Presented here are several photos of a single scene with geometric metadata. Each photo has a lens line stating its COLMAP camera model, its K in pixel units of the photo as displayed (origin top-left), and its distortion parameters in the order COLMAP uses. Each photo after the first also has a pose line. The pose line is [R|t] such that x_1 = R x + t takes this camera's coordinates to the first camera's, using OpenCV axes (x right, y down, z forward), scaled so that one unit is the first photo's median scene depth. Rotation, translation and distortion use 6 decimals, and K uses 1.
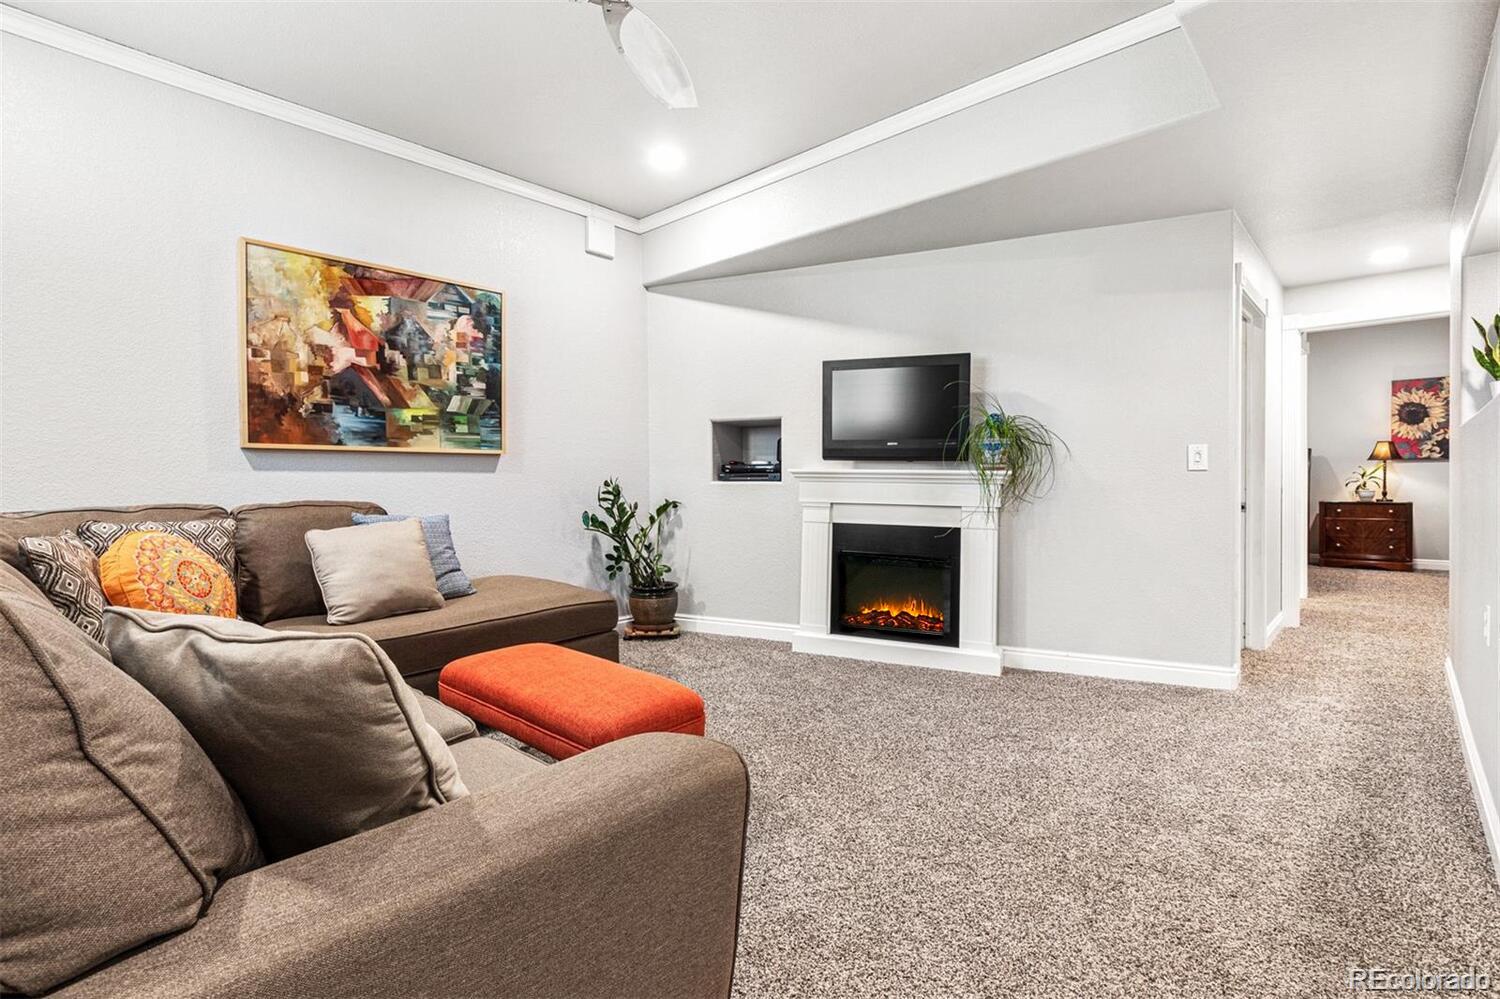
lens RADIAL K [[698.5, 0, 737.8], [0, 698.5, 475.7], [0, 0, 1]] dist [-0.002001, -0.000619]
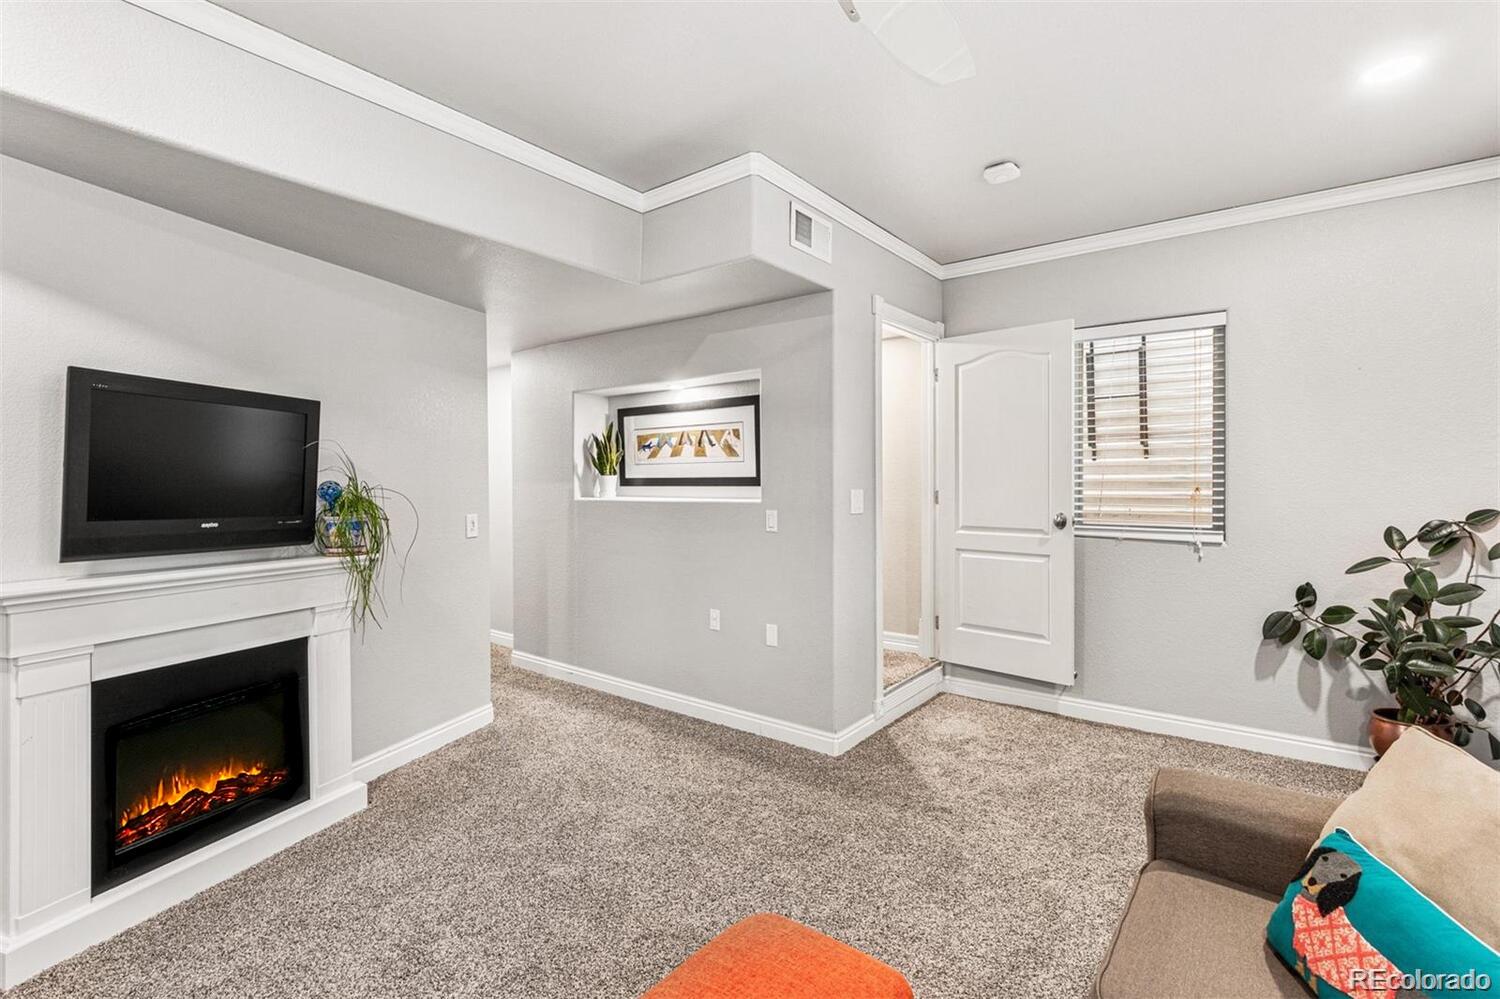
lens RADIAL K [[698.5, 0, 737.8], [0, 698.5, 475.7], [0, 0, 1]] dist [-0.002001, -0.000619]
pose [[-0.078635, 0.010663, 0.996846, -0.612194], [0.002653, 0.999941, -0.010487, -0.116406], [-0.996900, 0.001820, -0.078659, 0.807049]]
